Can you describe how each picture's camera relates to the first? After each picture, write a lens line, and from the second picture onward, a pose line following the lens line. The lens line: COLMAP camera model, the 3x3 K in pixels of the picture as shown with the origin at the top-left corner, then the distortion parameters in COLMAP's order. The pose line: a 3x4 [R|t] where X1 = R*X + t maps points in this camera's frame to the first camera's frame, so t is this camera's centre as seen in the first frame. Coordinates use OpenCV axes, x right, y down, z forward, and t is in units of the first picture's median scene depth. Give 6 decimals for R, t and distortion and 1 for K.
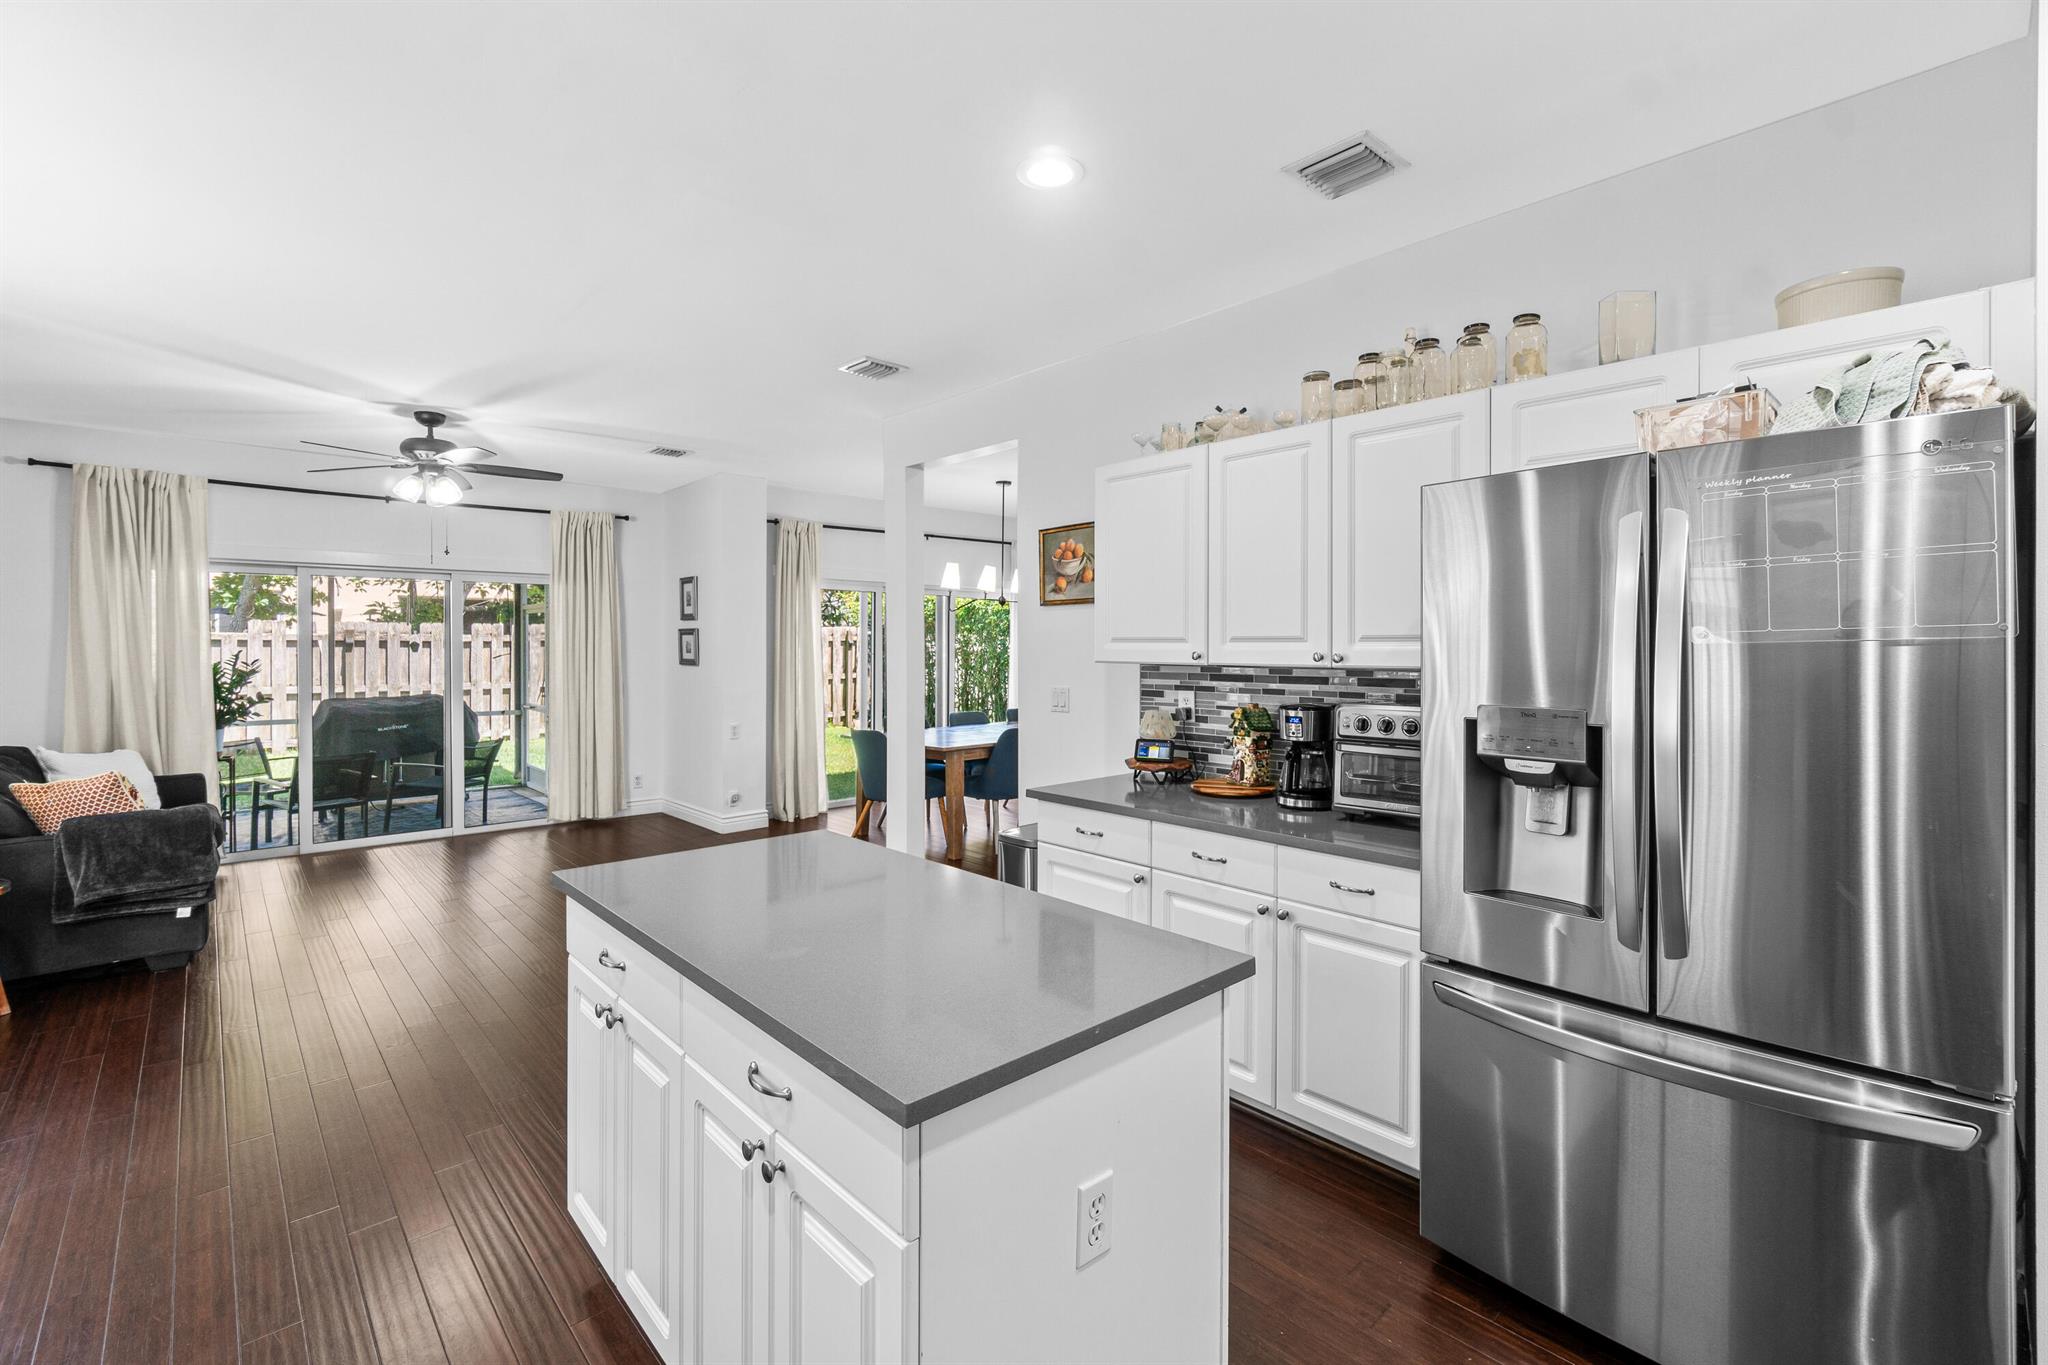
lens RADIAL K [[887.1, 0, 1026.1], [0, 887.1, 650.2], [0, 0, 1]] dist [-0.003699, 0.000394]
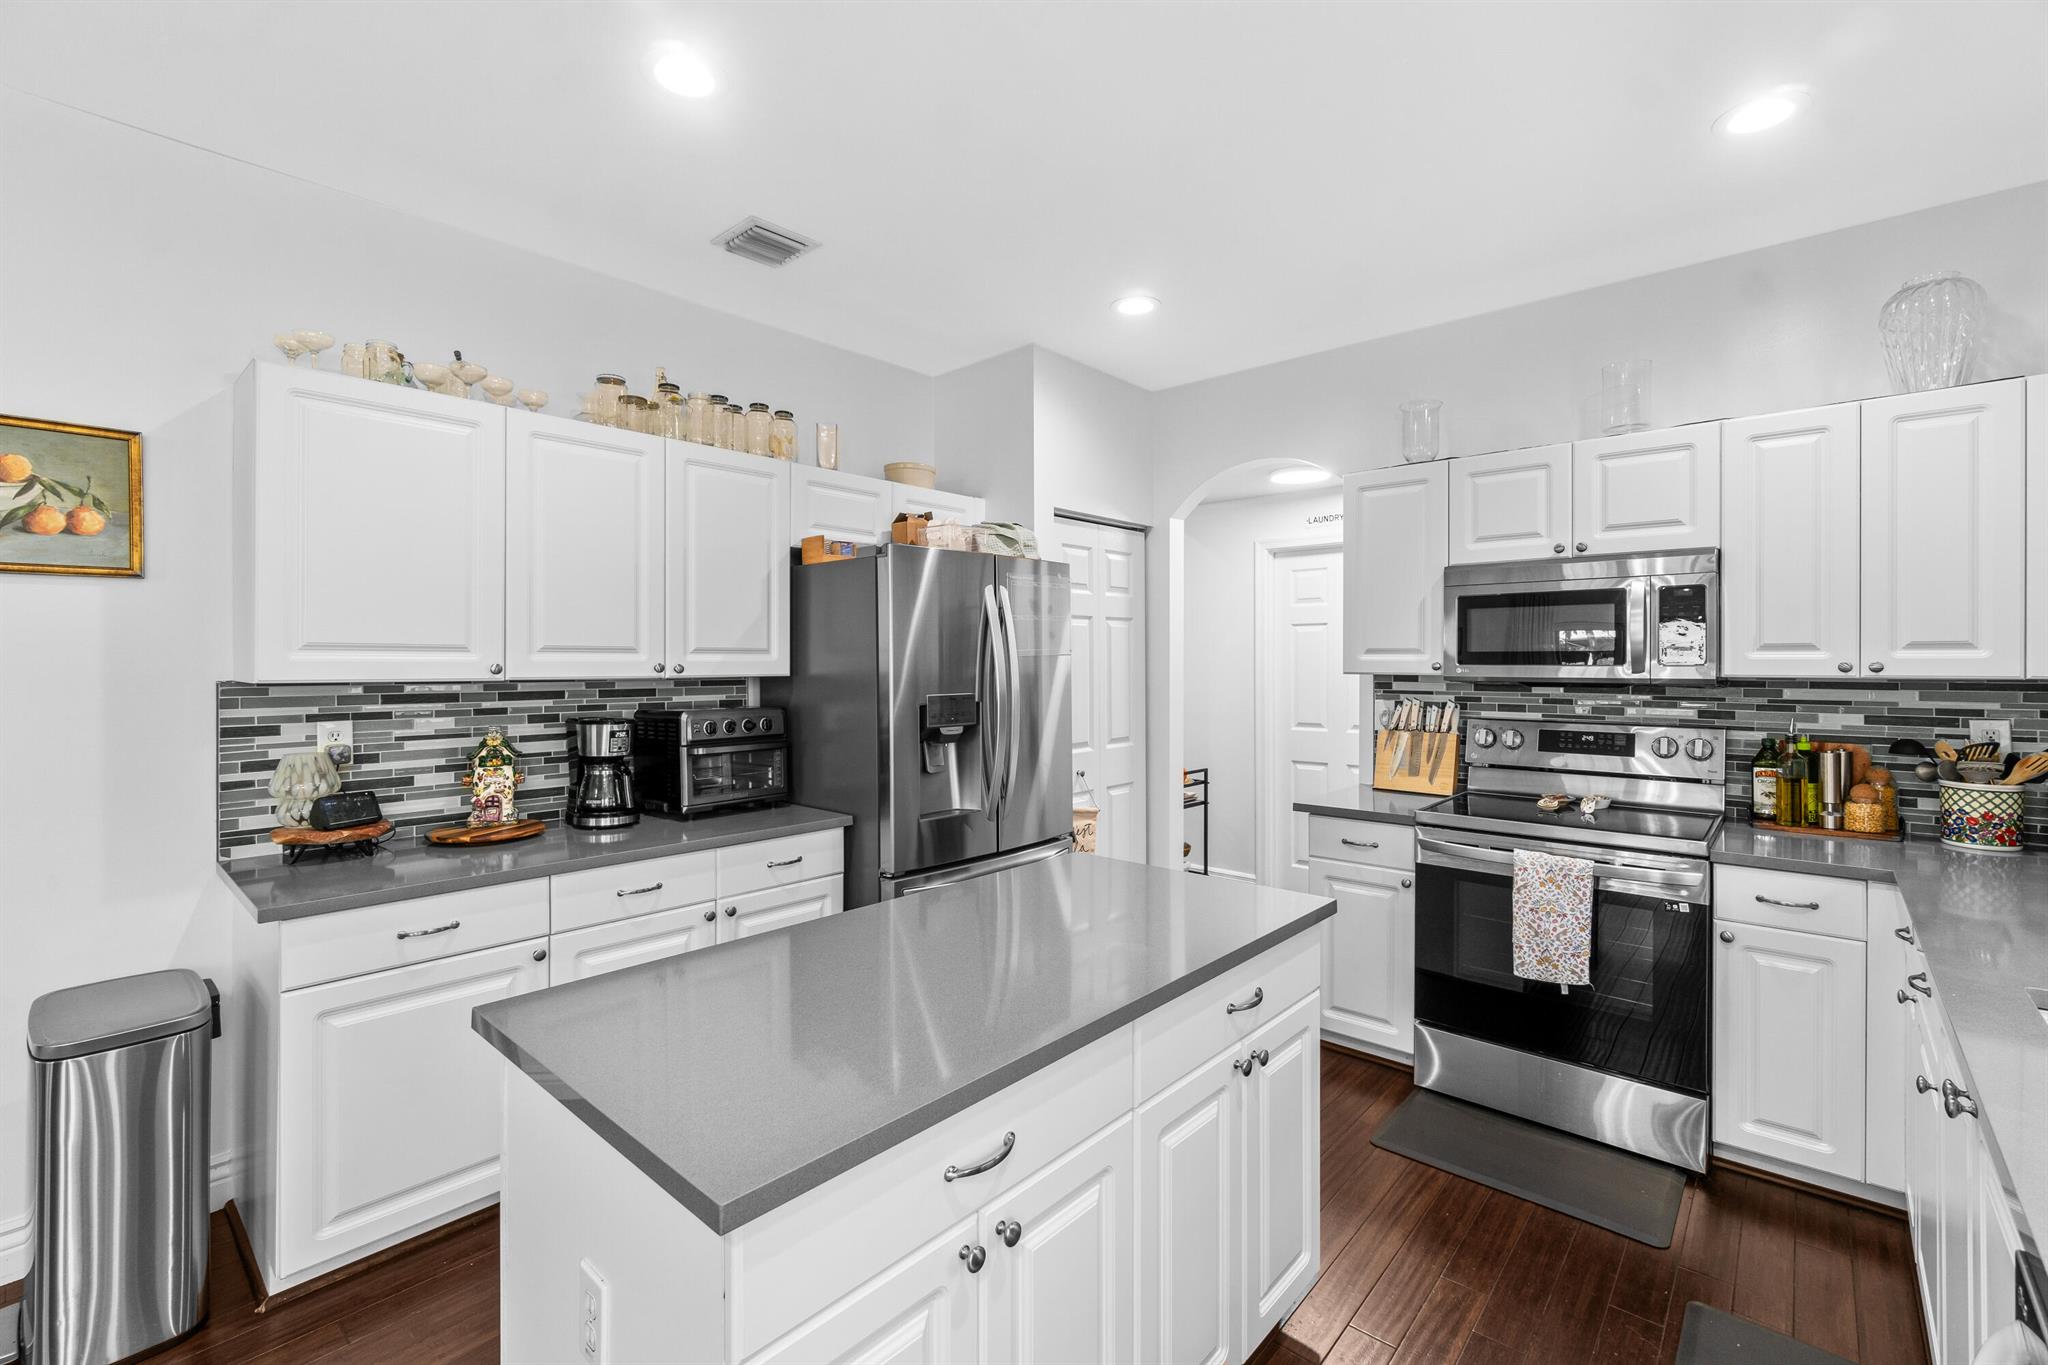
lens RADIAL K [[887.1, 0, 1022.1], [0, 887.1, 658.9], [0, 0, 1]] dist [-0.003699, 0.000394]
pose [[-0.096198, 0.001940, 0.995360, -0.559090], [0.004446, 0.999989, -0.001520, 0.000598], [-0.995352, 0.004279, -0.096206, 0.529427]]
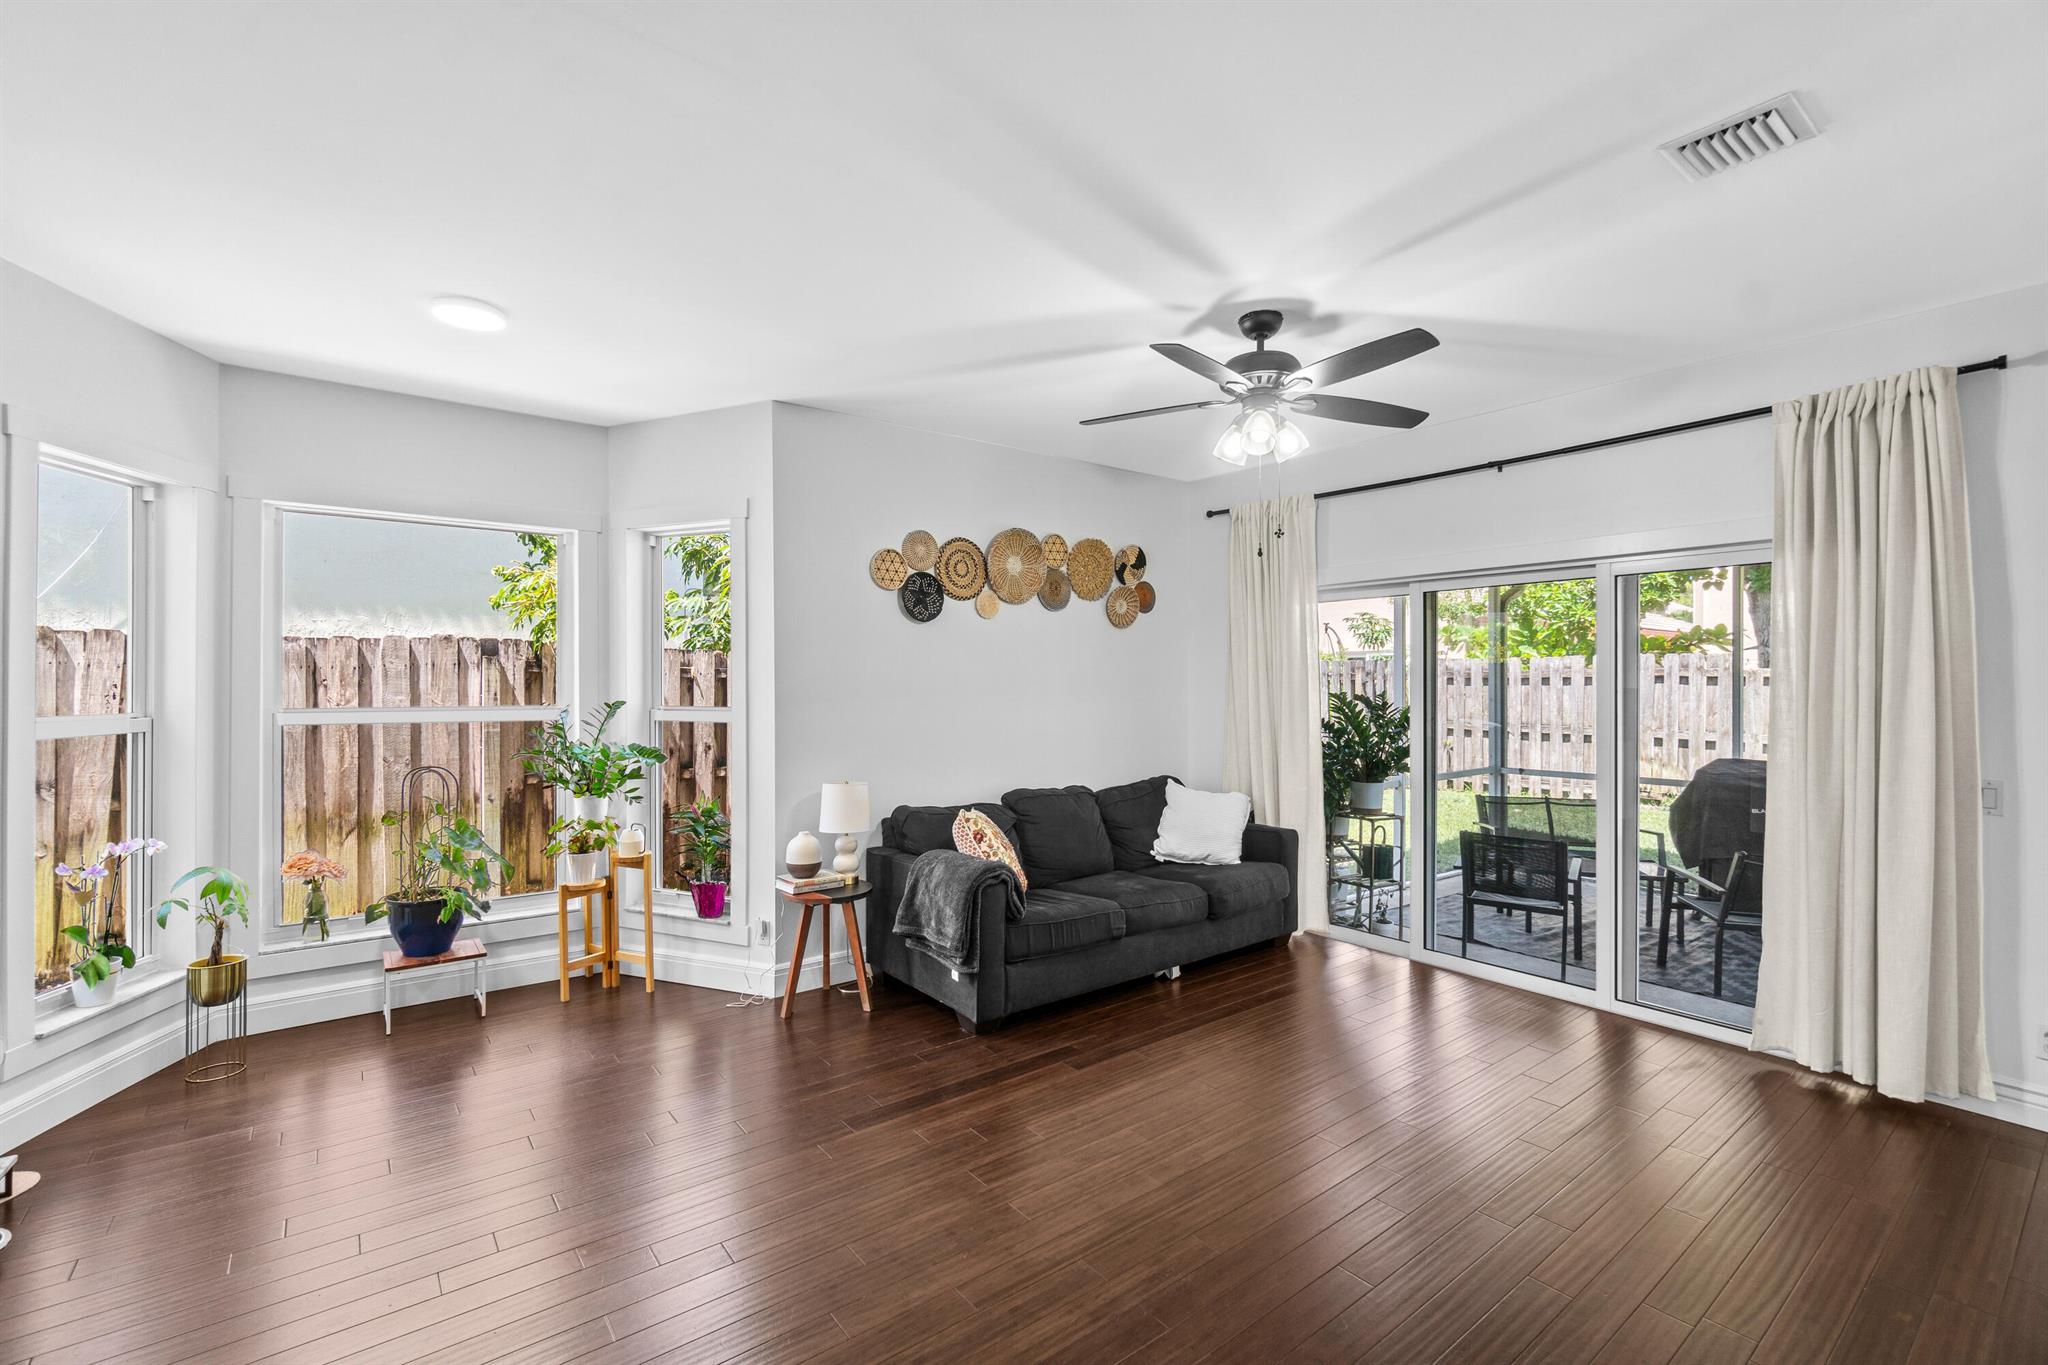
lens RADIAL K [[887.1, 0, 1014.5], [0, 887.1, 693.6], [0, 0, 1]] dist [-0.003699, 0.000394]
pose [[-0.088738, 0.010272, -0.996002, -0.044327], [-0.003747, 0.999936, 0.010647, -0.009300], [0.996048, 0.004677, -0.088693, 1.240661]]
